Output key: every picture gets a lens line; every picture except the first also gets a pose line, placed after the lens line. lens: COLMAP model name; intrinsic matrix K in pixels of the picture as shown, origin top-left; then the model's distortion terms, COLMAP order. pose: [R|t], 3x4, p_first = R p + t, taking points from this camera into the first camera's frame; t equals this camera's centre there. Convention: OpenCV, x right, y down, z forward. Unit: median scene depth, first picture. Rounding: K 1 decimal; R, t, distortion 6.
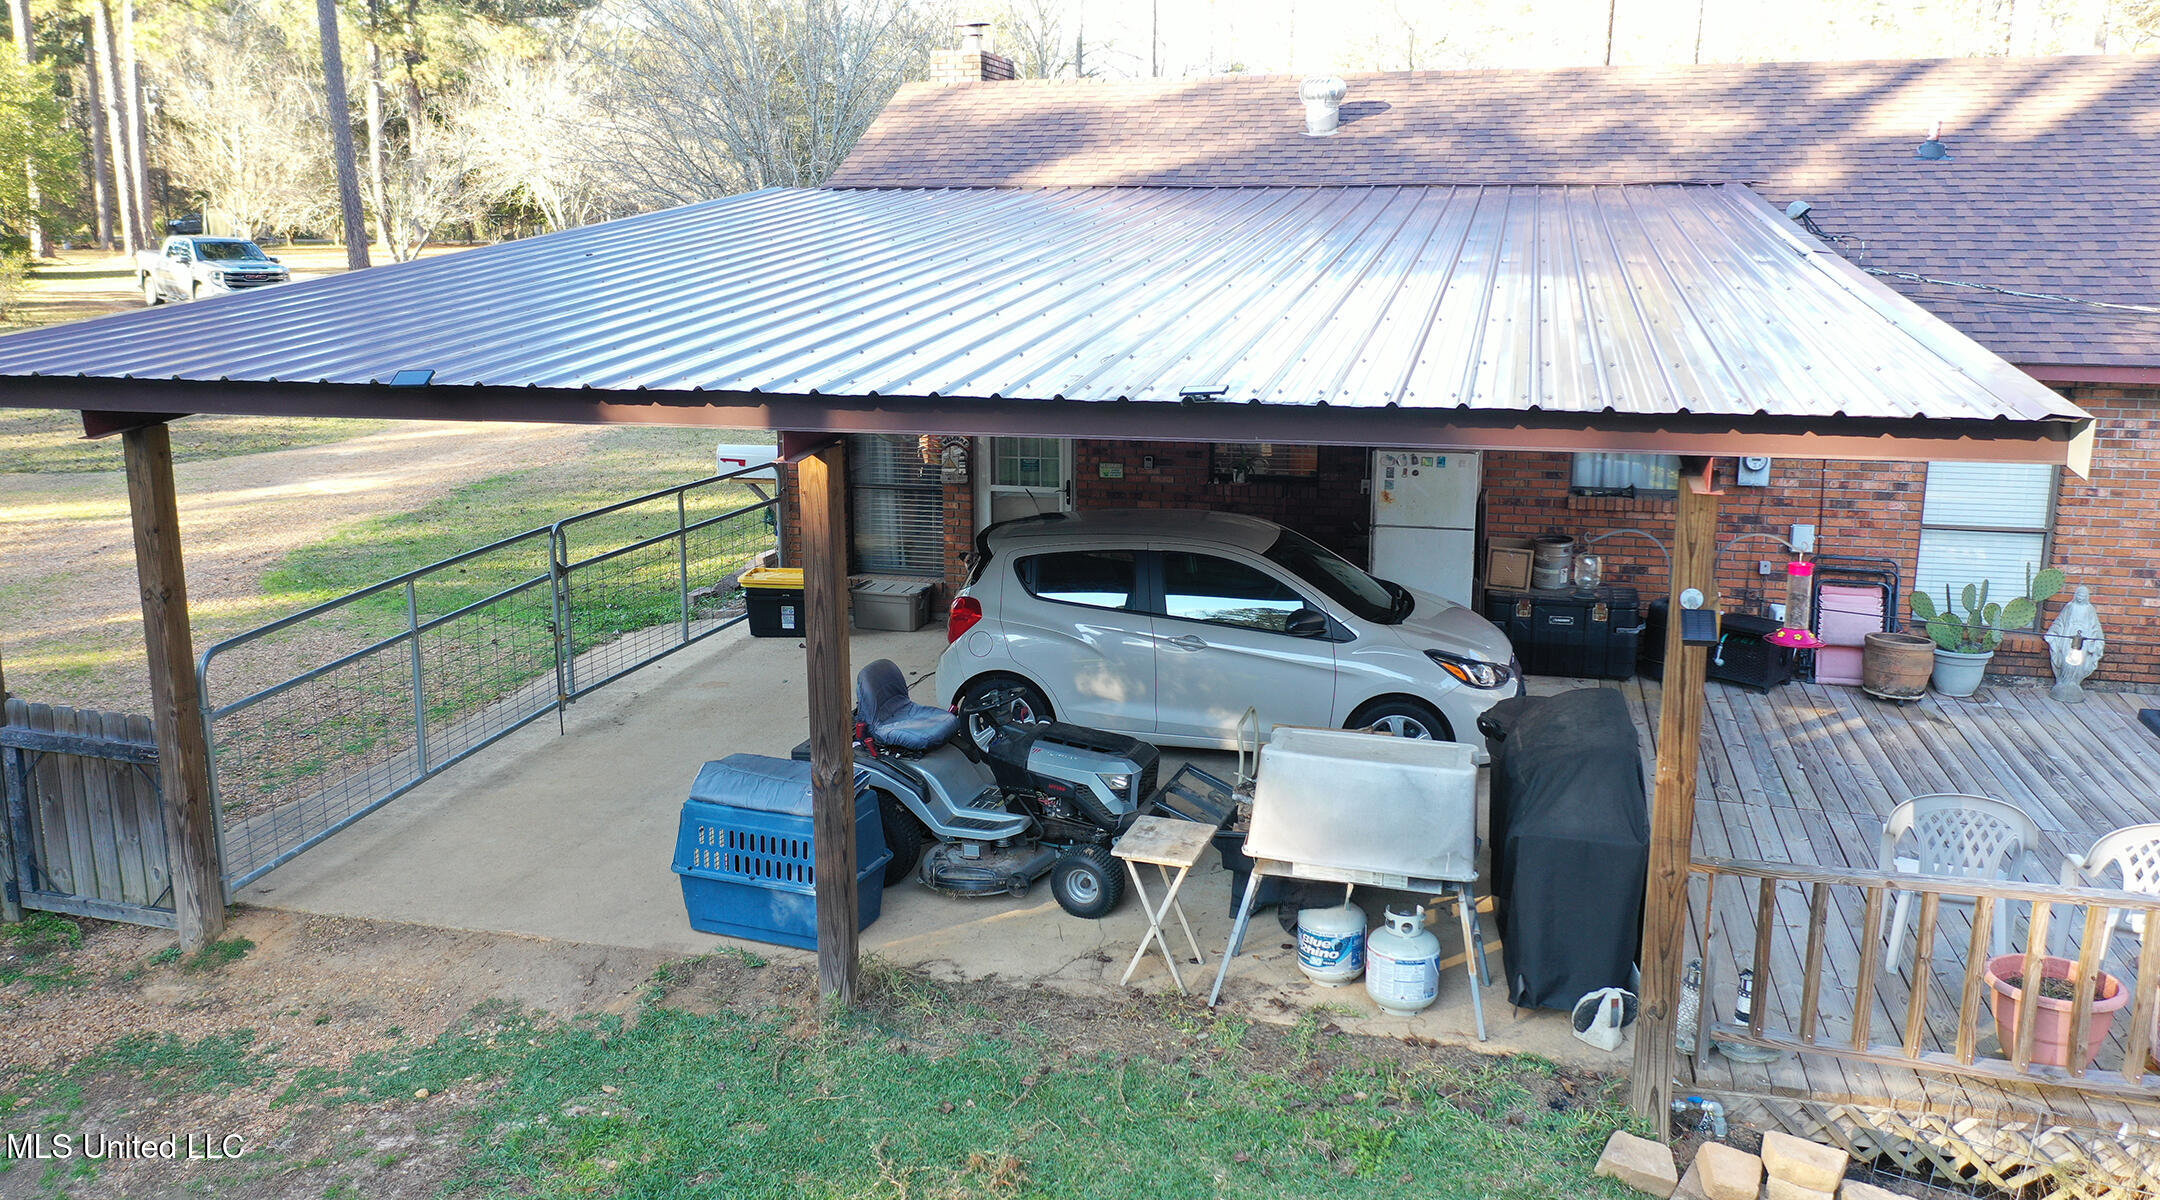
lens RADIAL K [[1695.4, 0, 1080.0], [0, 1695.4, 600.0], [0, 0, 1]] dist [-0.003834, -0.002682]
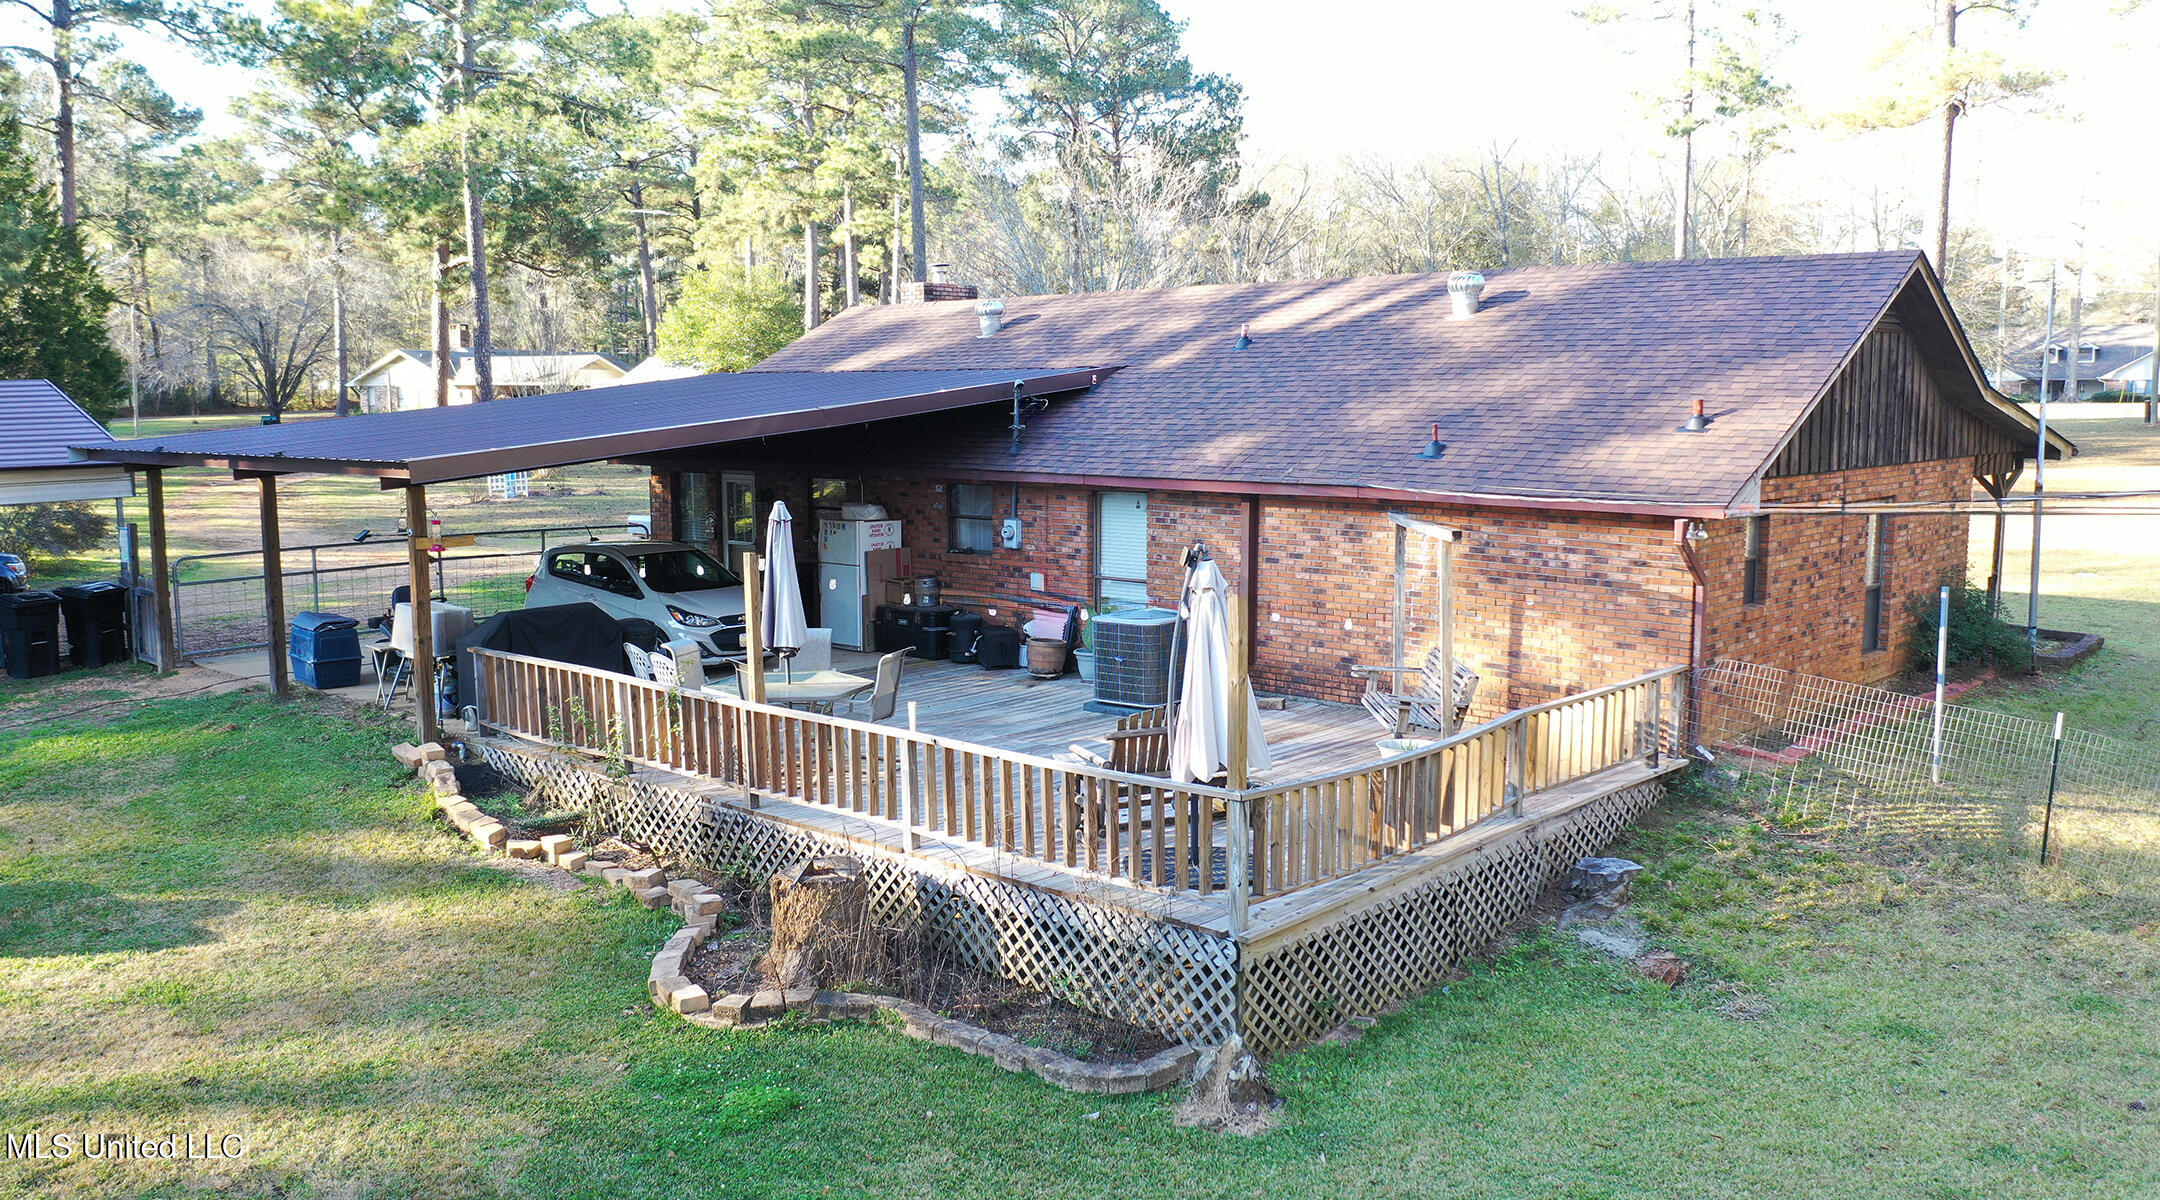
lens RADIAL K [[1695.4, 0, 1080.0], [0, 1695.4, 600.0], [0, 0, 1]] dist [-0.003834, -0.002682]
pose [[0.893216, 0.055891, -0.446140, 1.213205], [-0.100588, 0.991935, -0.077120, 0.104969], [0.438232, 0.113761, 0.891634, -0.446608]]
